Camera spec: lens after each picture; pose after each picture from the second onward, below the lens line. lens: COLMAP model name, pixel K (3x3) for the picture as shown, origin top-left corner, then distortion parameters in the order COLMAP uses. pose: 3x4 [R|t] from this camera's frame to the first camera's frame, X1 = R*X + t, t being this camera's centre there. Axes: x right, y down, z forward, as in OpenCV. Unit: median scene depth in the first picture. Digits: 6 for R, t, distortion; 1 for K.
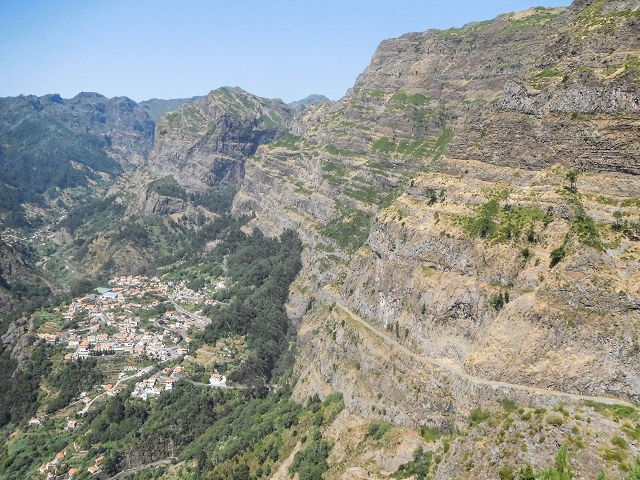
lens RADIAL K [[476.0, 0, 317.3], [0, 476.0, 252.1], [0, 0, 1]] dist [-0.012335, 0.004364]
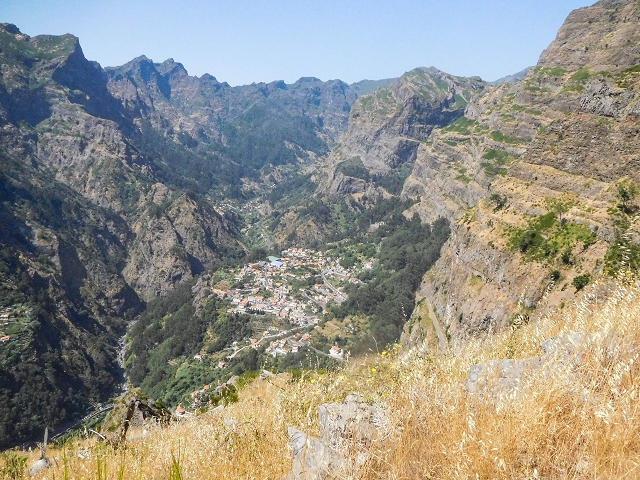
lens RADIAL K [[476.0, 0, 319.0], [0, 476.0, 251.5], [0, 0, 1]] dist [-0.012335, 0.004364]
pose [[0.903056, 0.099670, -0.417799, 0.170951], [-0.079710, 0.994696, 0.065004, -0.028093], [0.422062, -0.025399, 0.906211, -0.008945]]
